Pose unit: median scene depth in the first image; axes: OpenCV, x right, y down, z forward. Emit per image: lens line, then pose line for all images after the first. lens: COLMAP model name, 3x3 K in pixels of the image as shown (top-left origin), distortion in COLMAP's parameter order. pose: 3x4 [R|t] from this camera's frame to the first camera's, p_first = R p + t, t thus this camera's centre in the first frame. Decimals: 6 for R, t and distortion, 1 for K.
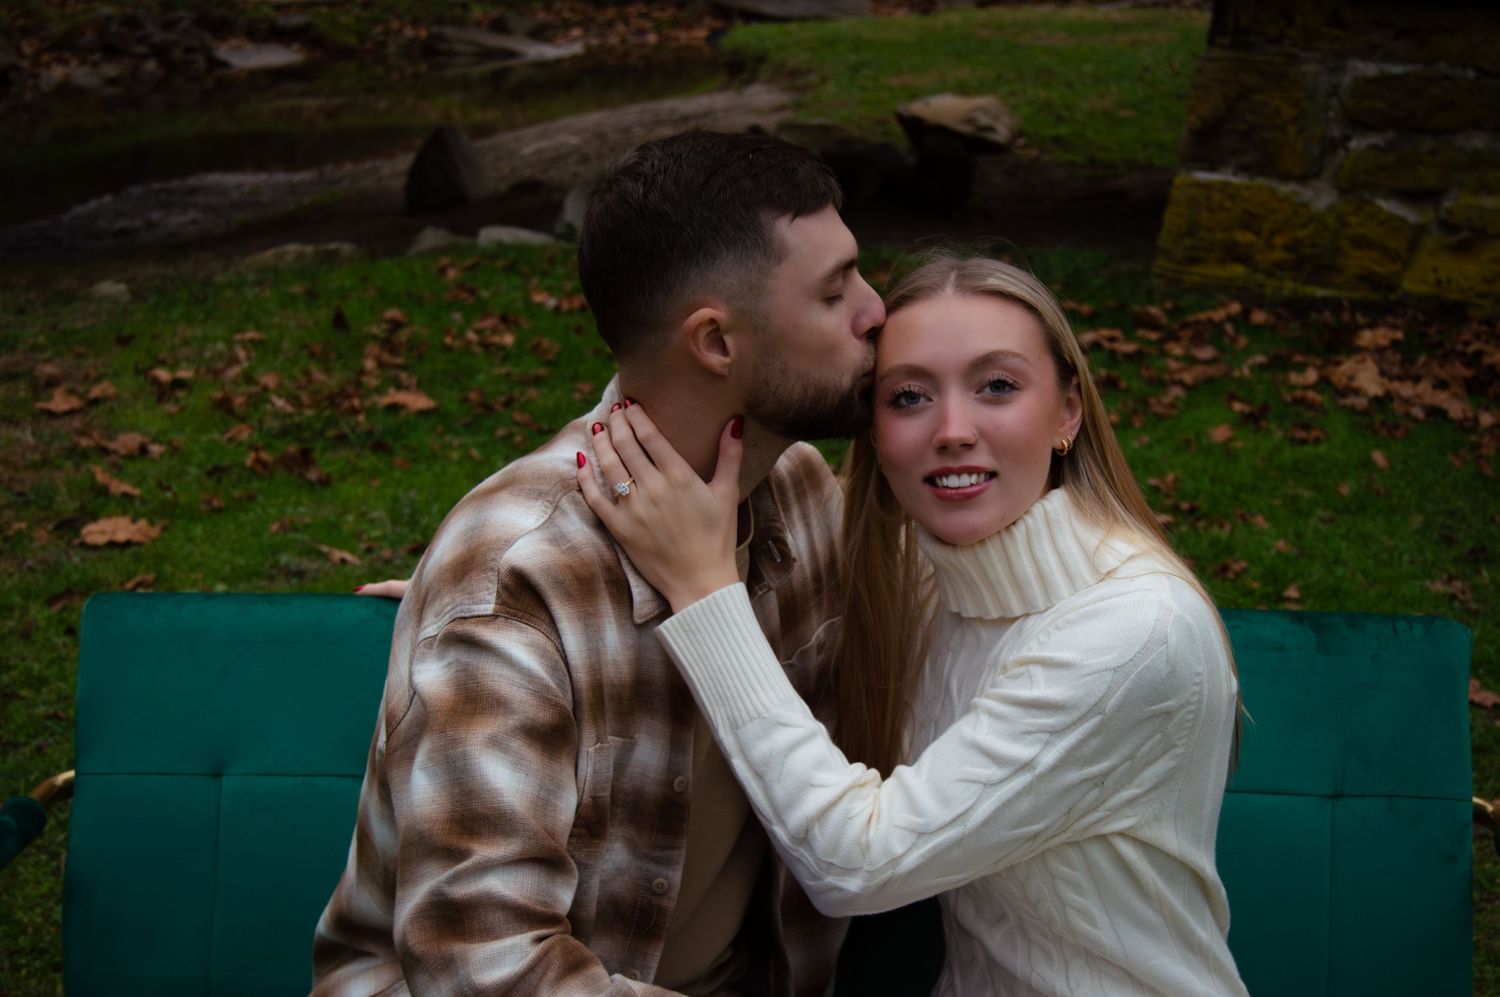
lens RADIAL K [[2563.9, 0, 750.0], [0, 2563.9, 498.5], [0, 0, 1]] dist [-0.020024, -0.096133]
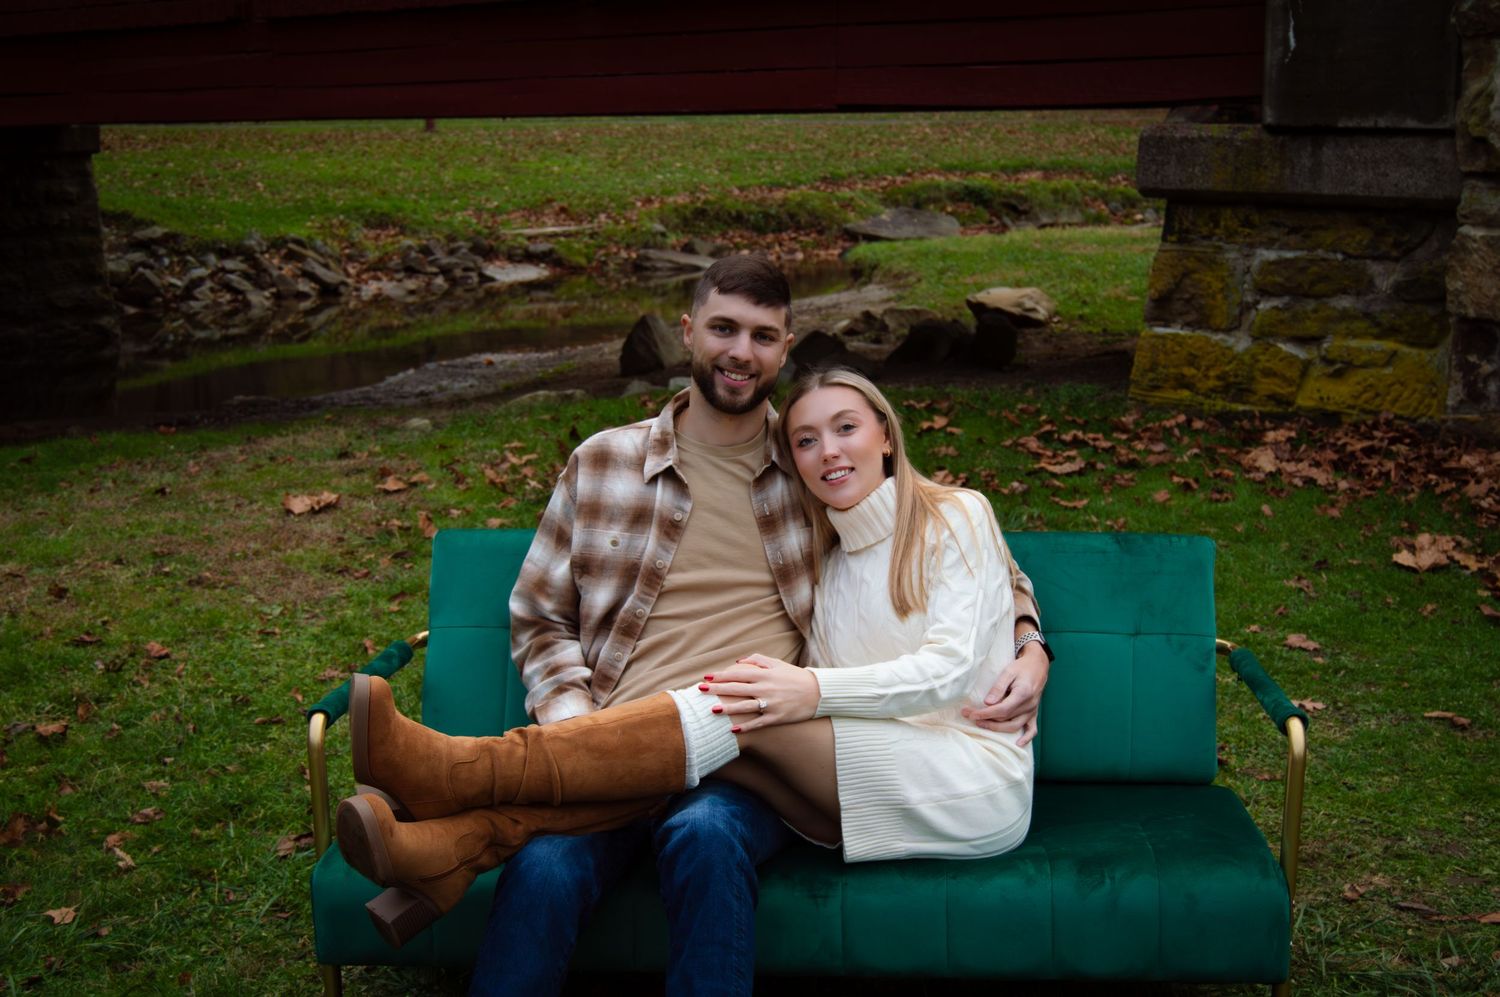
lens RADIAL K [[1929.0, 0, 750.0], [0, 1929.0, 498.5], [0, 0, 1]] dist [-0.059157, 0.012650]
pose [[0.997685, -0.009309, -0.067369, 0.012162], [0.005634, 0.998496, -0.054533, 0.021320], [0.067775, 0.054027, 0.996237, -0.077724]]
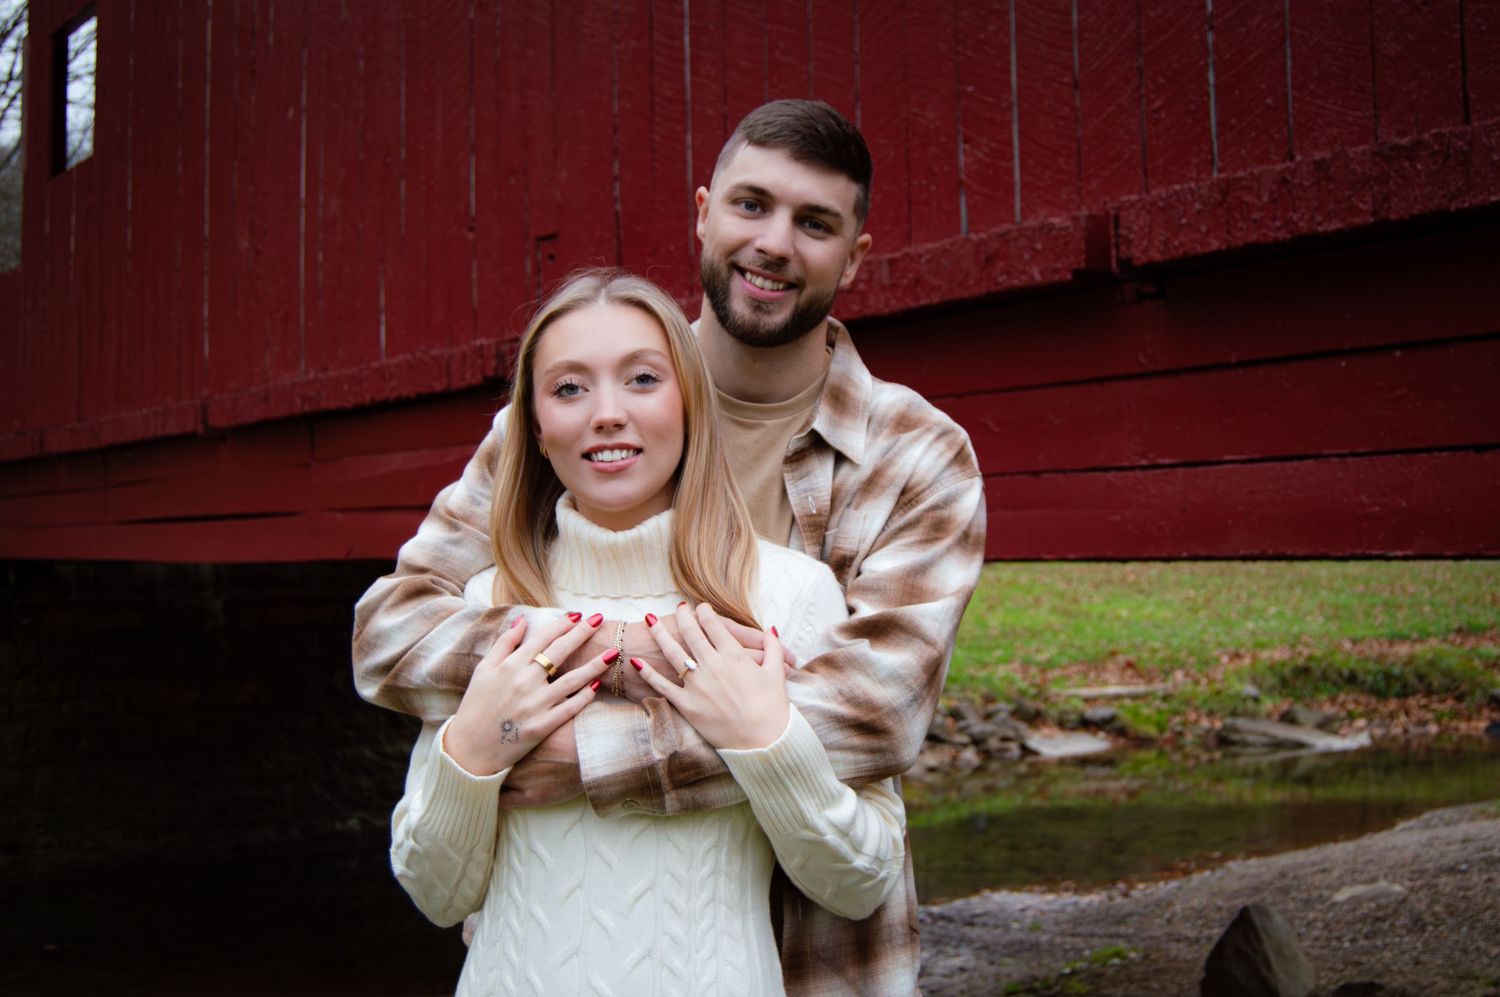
lens RADIAL K [[1929.0, 0, 750.0], [0, 1929.0, 498.5], [0, 0, 1]] dist [-0.059157, 0.012650]
pose [[0.935592, -0.026364, -0.352097, -0.073476], [-0.072120, 0.961916, -0.263661, -0.139388], [0.345639, 0.272072, 0.898059, 0.531817]]
